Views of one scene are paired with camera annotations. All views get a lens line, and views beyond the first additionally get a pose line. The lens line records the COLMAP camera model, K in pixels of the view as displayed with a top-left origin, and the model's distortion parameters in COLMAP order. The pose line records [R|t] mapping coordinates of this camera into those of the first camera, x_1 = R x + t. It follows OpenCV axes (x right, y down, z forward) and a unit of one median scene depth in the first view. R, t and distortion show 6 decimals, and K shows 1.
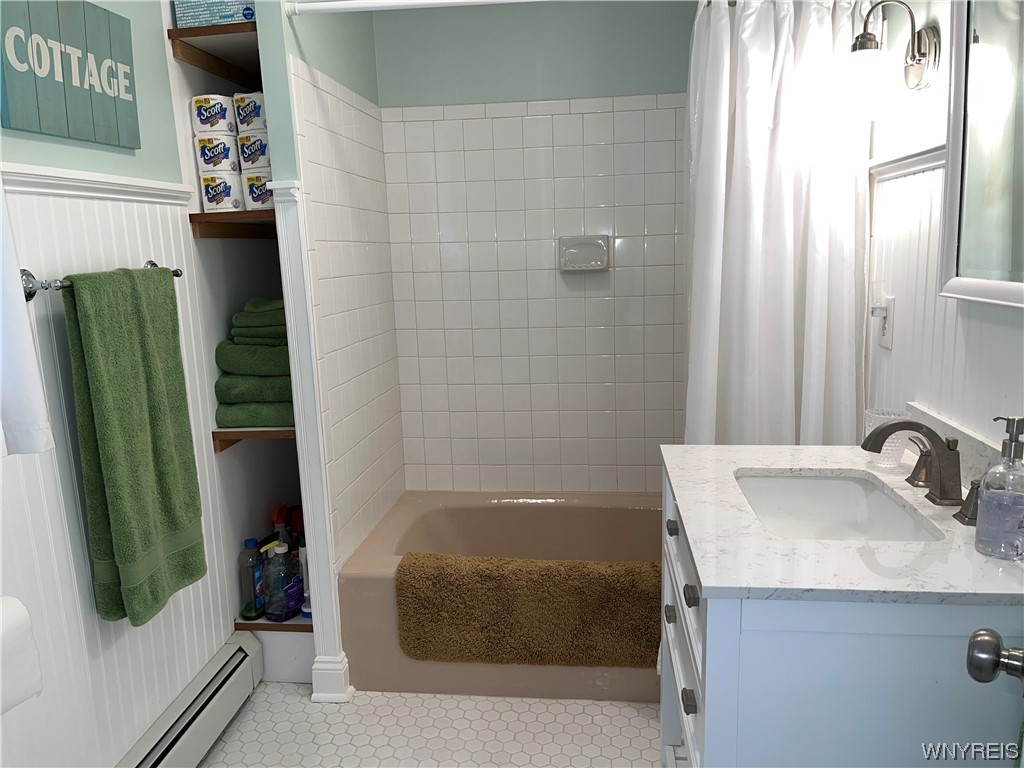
lens RADIAL K [[770.2, 0, 512.0], [0, 770.2, 384.0], [0, 0, 1]] dist [0.031359, -0.001182]
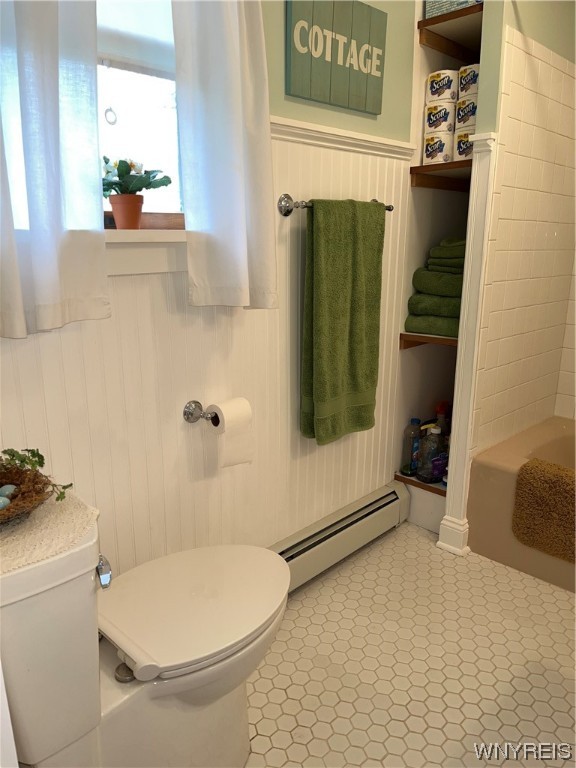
lens RADIAL K [[583.1, 0, 287.5], [0, 583.1, 387.3], [0, 0, 1]] dist [0.053627, -0.068524]
pose [[0.792049, 0.187136, -0.581067, 0.074353], [-0.137955, 0.982101, 0.128246, 0.053232], [0.594666, -0.021416, 0.803688, 0.056196]]
